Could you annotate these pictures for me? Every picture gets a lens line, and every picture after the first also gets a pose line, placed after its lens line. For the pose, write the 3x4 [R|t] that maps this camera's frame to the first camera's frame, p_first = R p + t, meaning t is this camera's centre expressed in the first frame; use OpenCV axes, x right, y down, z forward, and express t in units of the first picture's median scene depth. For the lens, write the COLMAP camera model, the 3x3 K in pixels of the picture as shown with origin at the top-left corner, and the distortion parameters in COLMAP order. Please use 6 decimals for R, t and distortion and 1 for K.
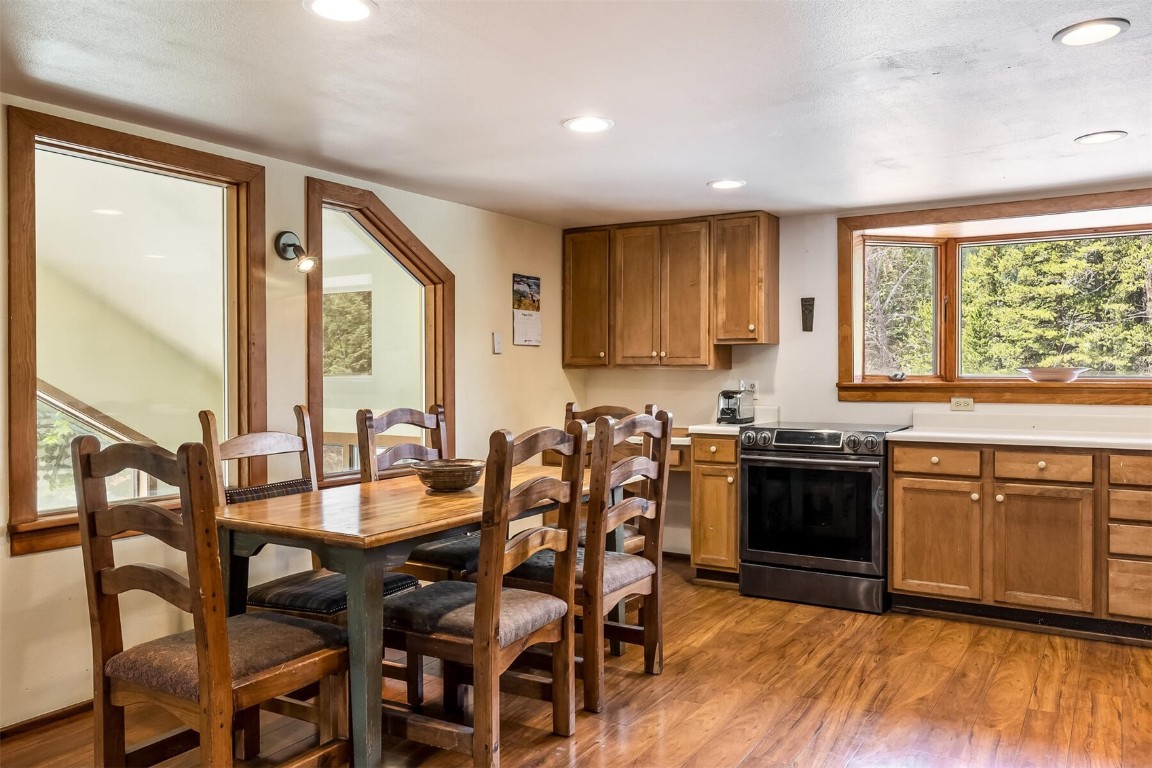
lens RADIAL K [[864.6, 0, 576.0], [0, 864.6, 384.0], [0, 0, 1]] dist [-0.003961, -0.001467]
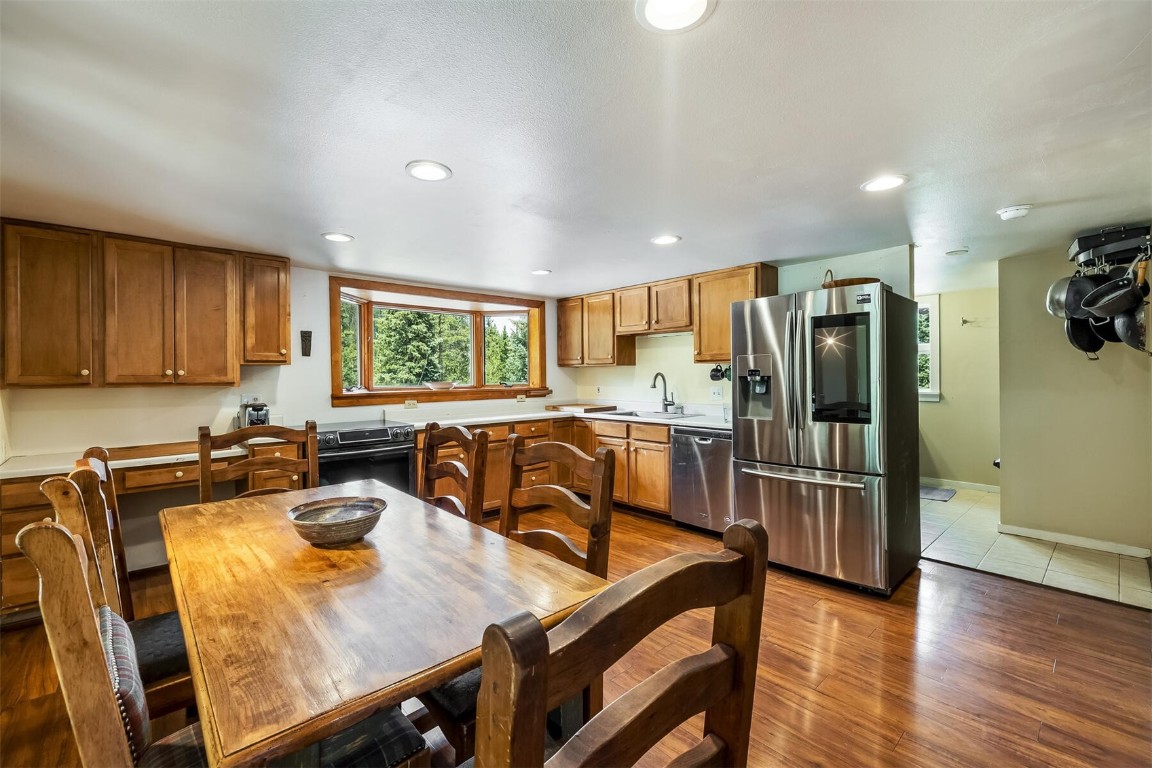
lens RADIAL K [[492.8, 0, 576.0], [0, 492.8, 384.0], [0, 0, 1]] dist [0.000193, 0.000042]
pose [[0.284239, -0.016143, 0.958617, -0.337087], [0.025174, 0.999639, 0.009369, -0.015084], [-0.958423, 0.021469, 0.284543, 0.390203]]
